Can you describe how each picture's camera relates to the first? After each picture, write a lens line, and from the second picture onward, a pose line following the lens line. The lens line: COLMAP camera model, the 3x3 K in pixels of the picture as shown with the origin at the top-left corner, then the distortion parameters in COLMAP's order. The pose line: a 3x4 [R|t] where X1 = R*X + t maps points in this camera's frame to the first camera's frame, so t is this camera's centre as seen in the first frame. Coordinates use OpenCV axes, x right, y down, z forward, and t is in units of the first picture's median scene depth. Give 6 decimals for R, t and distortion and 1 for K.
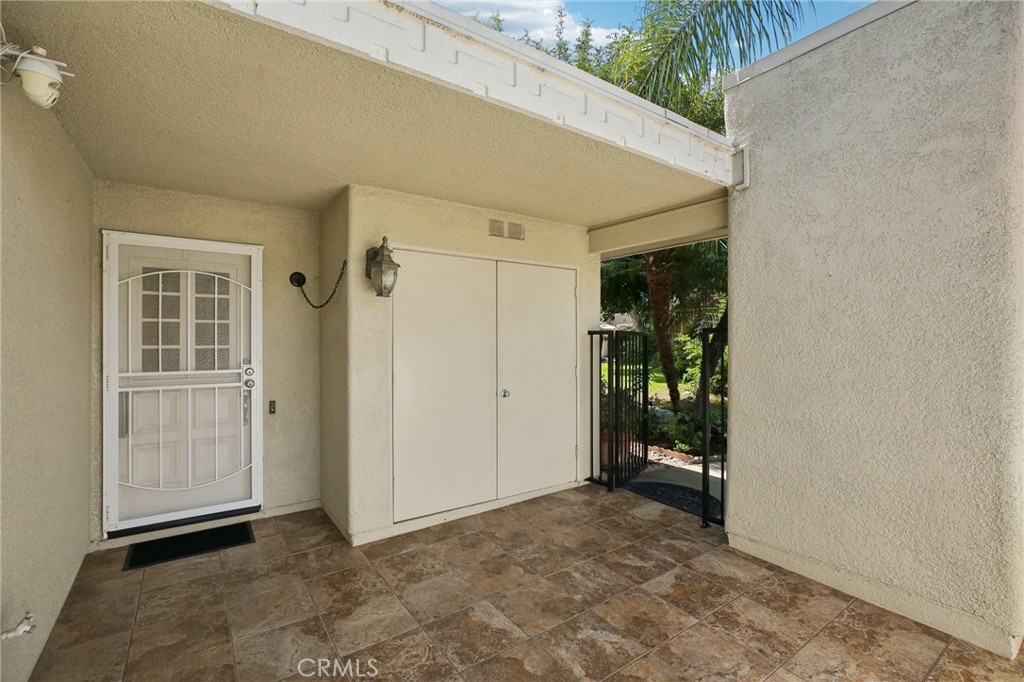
lens RADIAL K [[466.6, 0, 515.7], [0, 466.6, 338.1], [0, 0, 1]] dist [-0.012922, 0.005925]
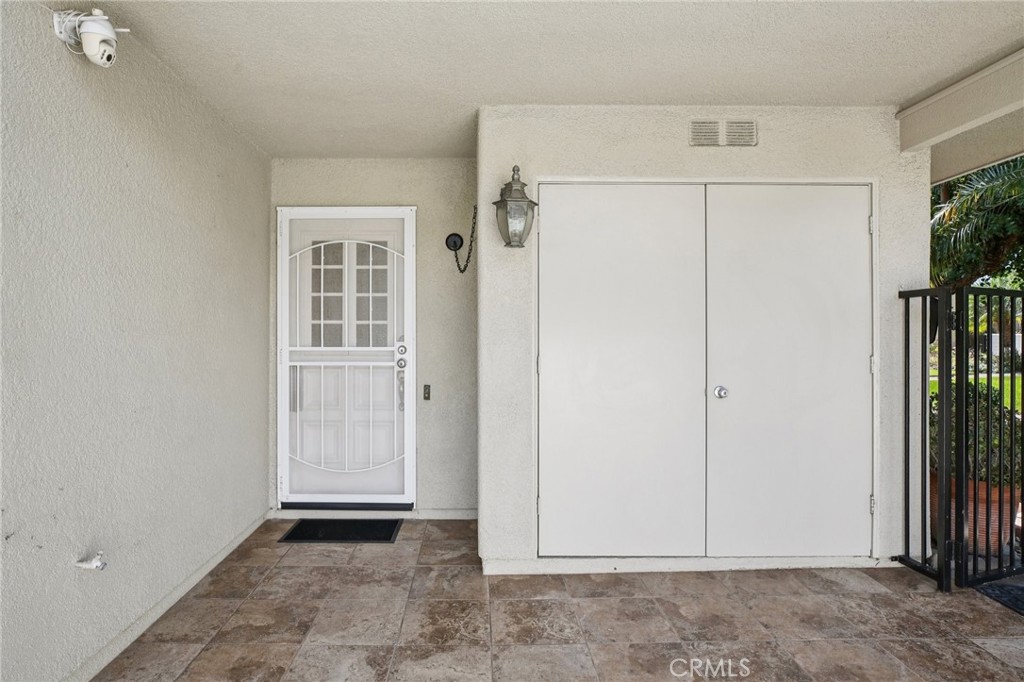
lens RADIAL K [[565.5, 0, 501.0], [0, 565.5, 340.6], [0, 0, 1]] dist [-0.027912, 0.014187]
pose [[0.812803, -0.001783, -0.582535, 0.213152], [0.001337, 0.999998, -0.001195, 0.058291], [0.582537, 0.000192, 0.812804, 0.247176]]
